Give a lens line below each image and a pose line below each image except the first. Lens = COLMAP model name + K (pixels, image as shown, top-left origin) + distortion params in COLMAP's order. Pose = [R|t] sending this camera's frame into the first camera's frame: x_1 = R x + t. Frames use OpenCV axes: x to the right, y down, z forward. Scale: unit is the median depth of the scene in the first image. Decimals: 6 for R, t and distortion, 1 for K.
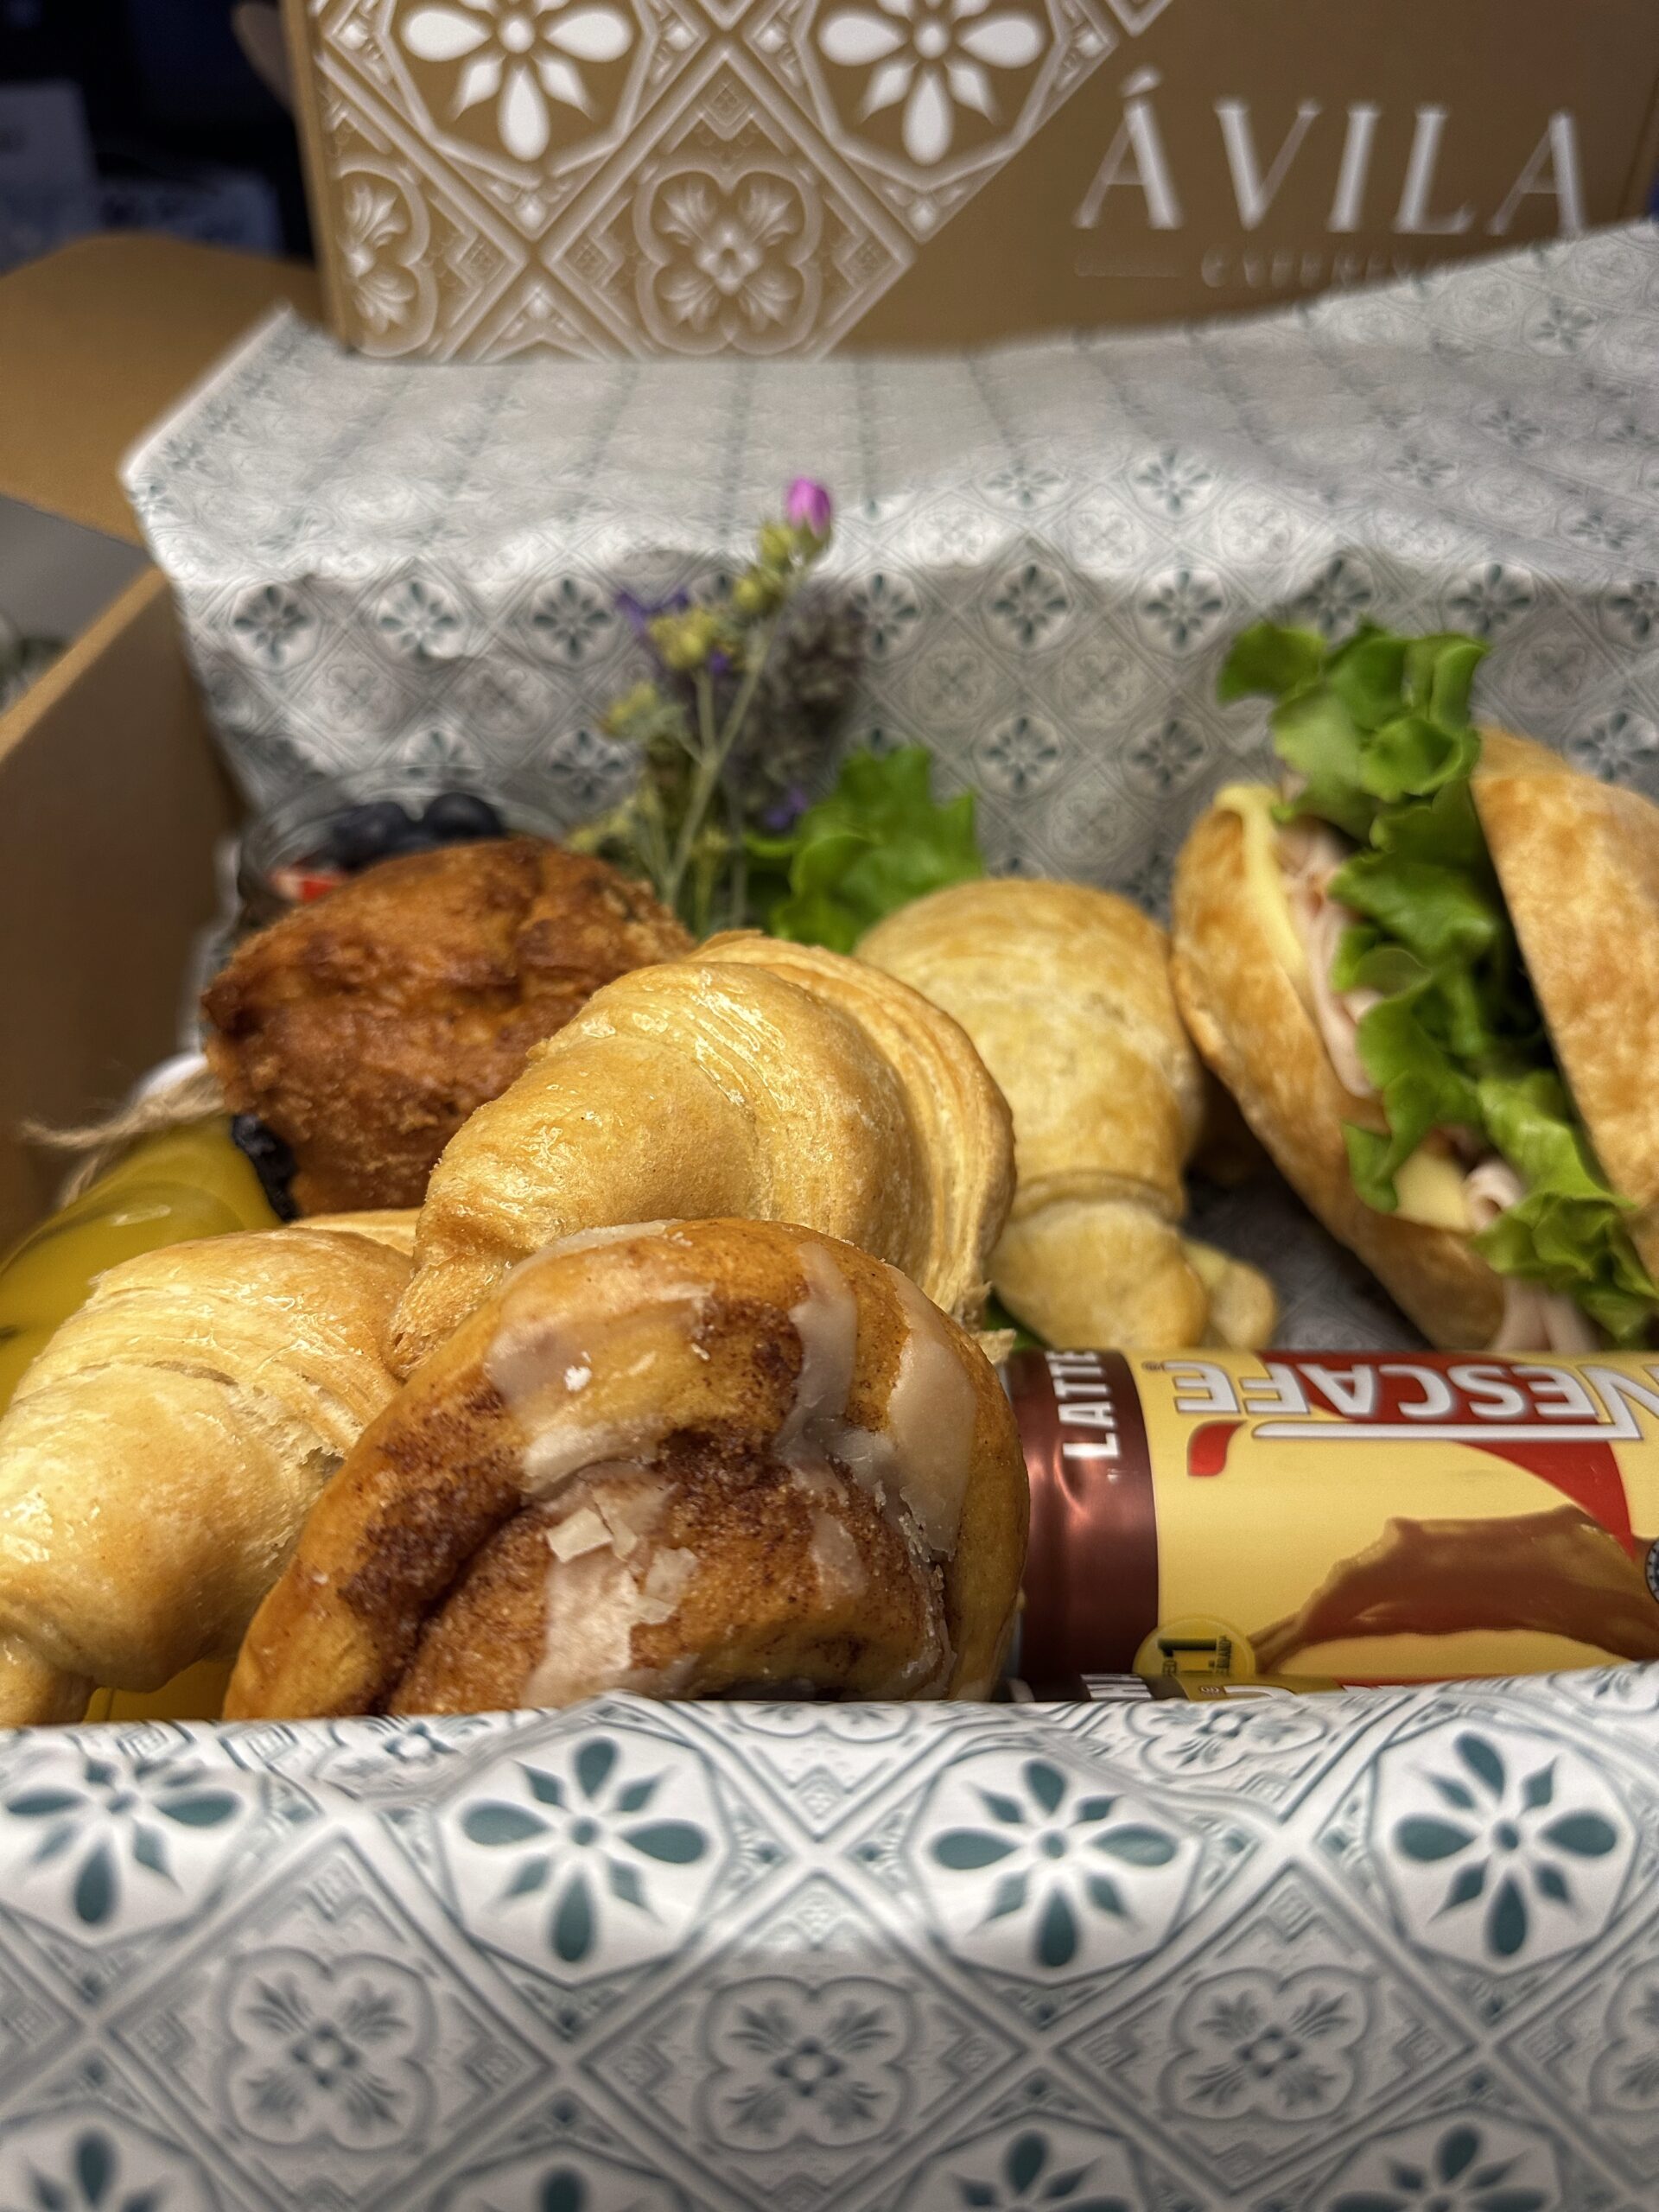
lens RADIAL K [[1583.5, 0, 851.9], [0, 1583.5, 1100.7], [0, 0, 1]] dist [-0.034168, -0.031533]
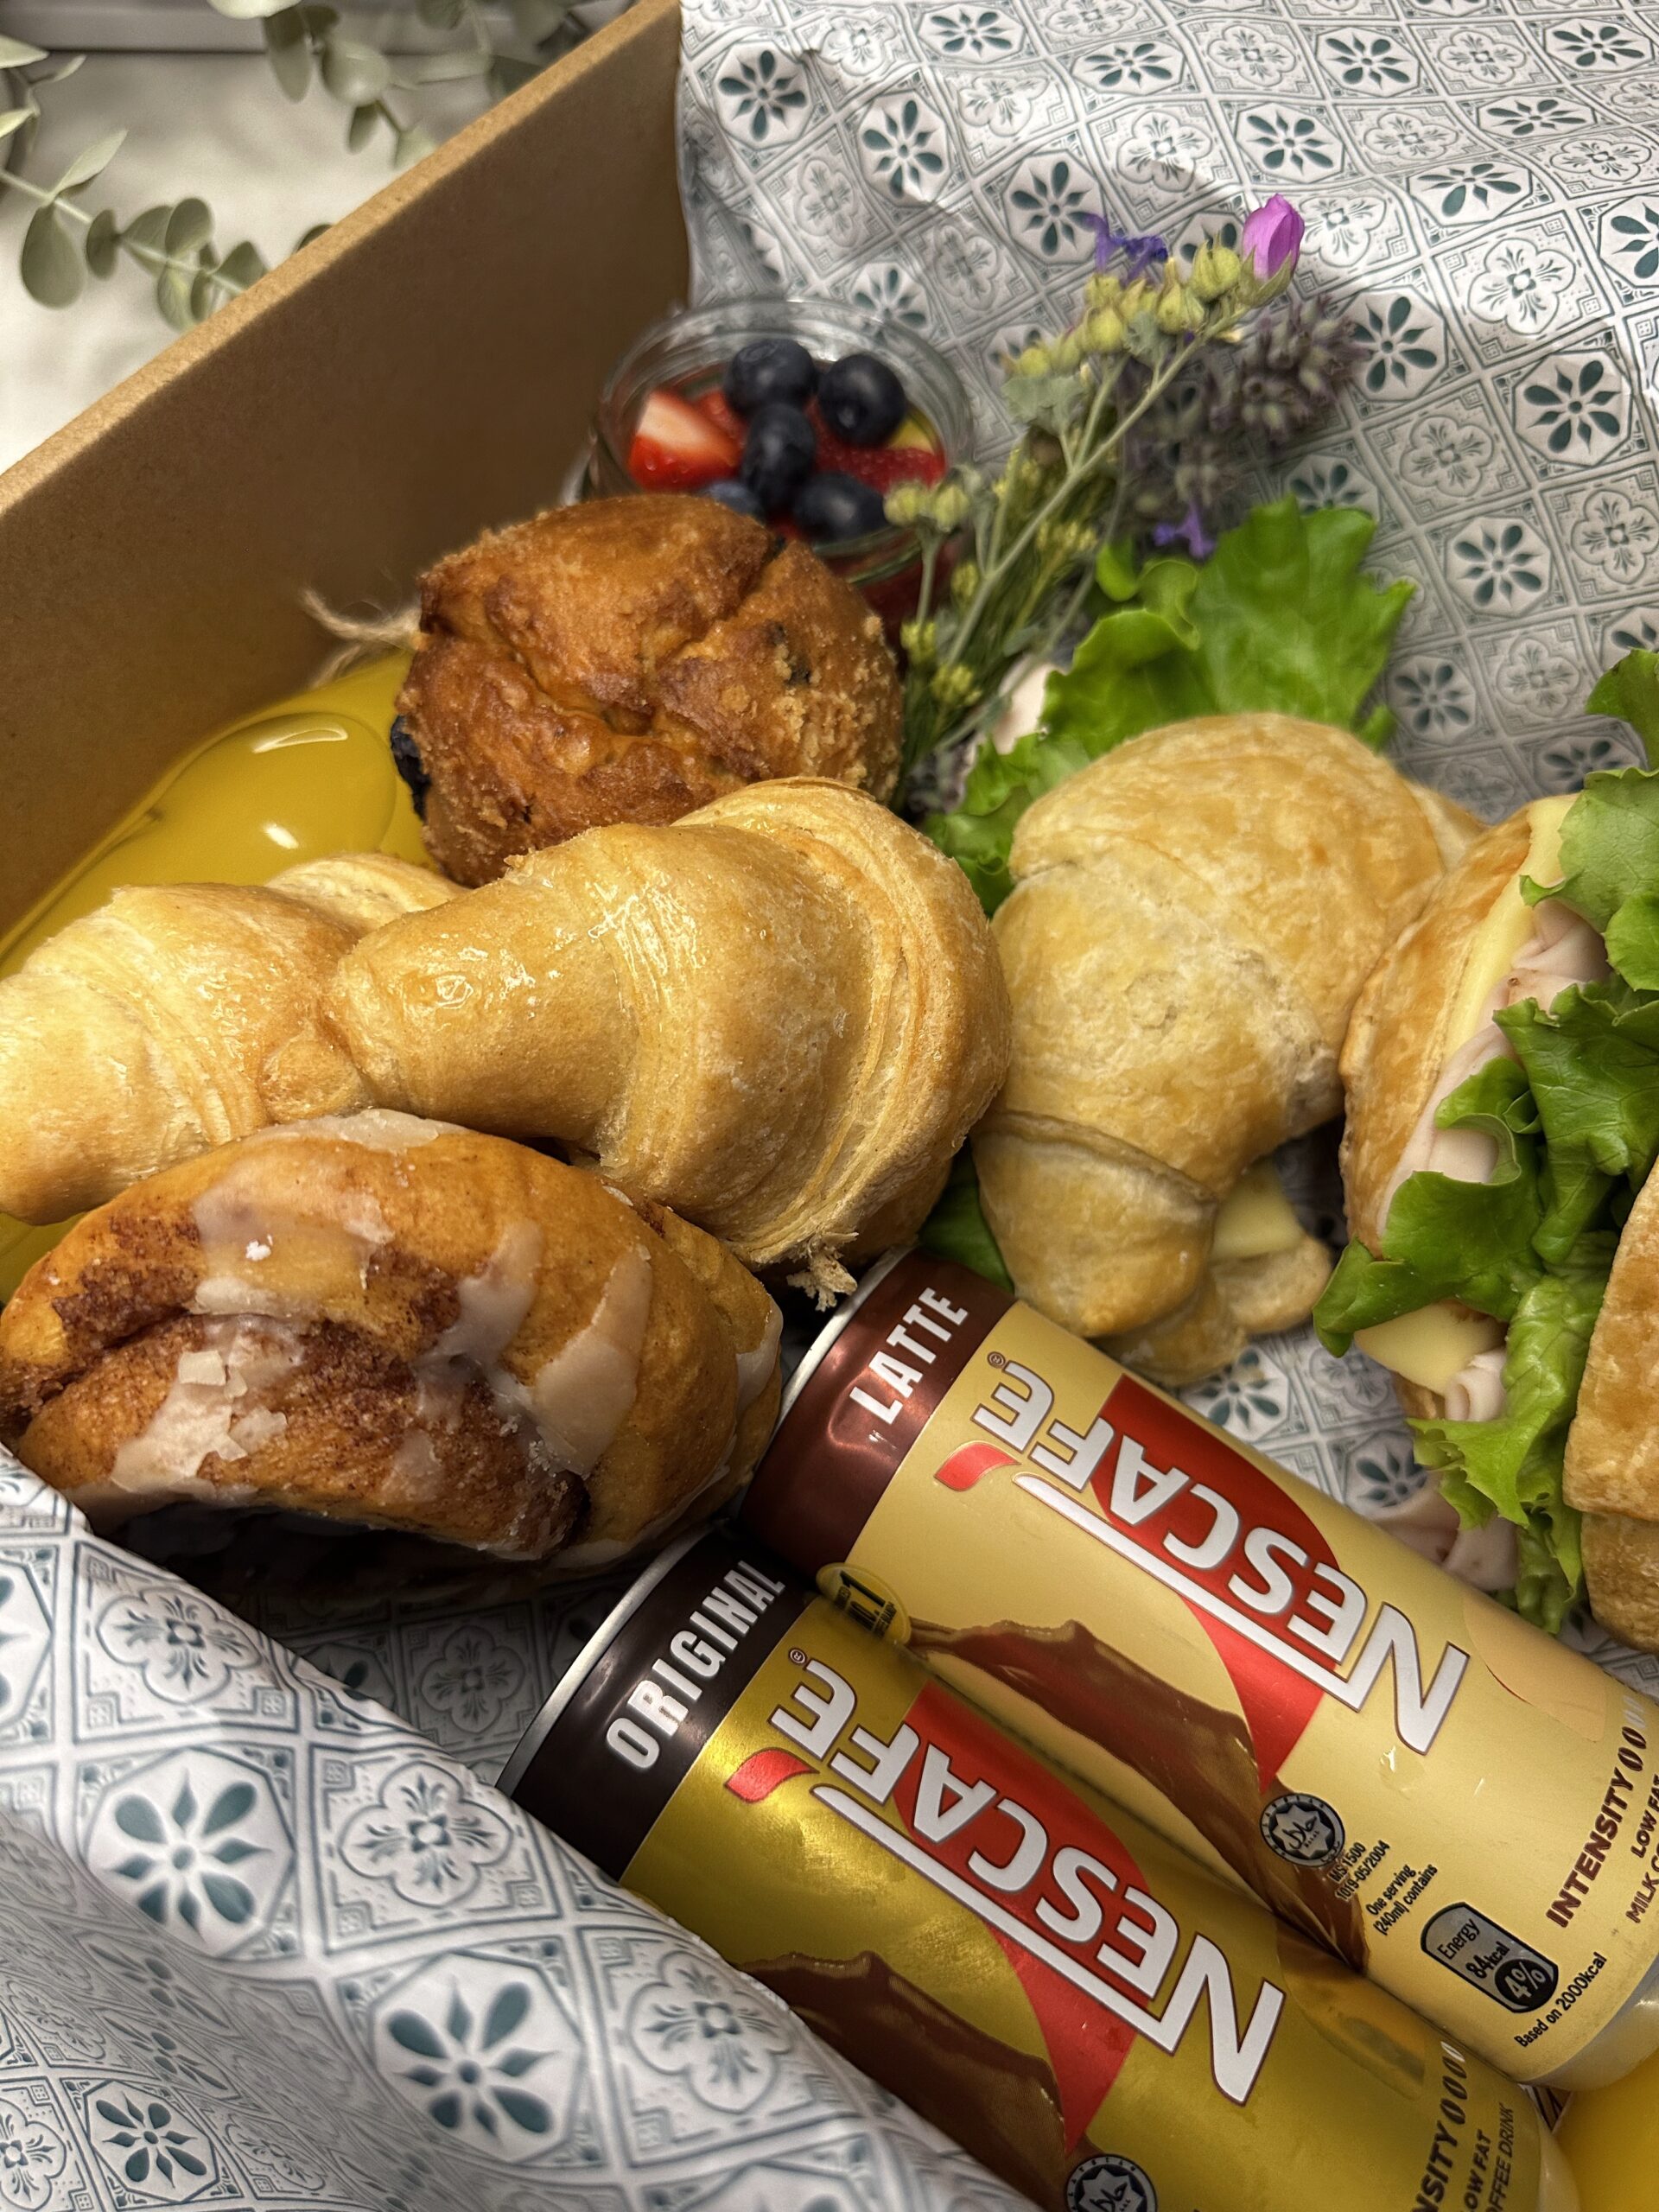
lens RADIAL K [[1583.5, 0, 851.9], [0, 1583.5, 1100.7], [0, 0, 1]] dist [-0.034168, -0.031533]
pose [[0.825823, 0.511280, -0.237926, 0.281138], [-0.365596, 0.806632, 0.464419, -0.423978], [0.429367, -0.296543, 0.853057, 0.142022]]
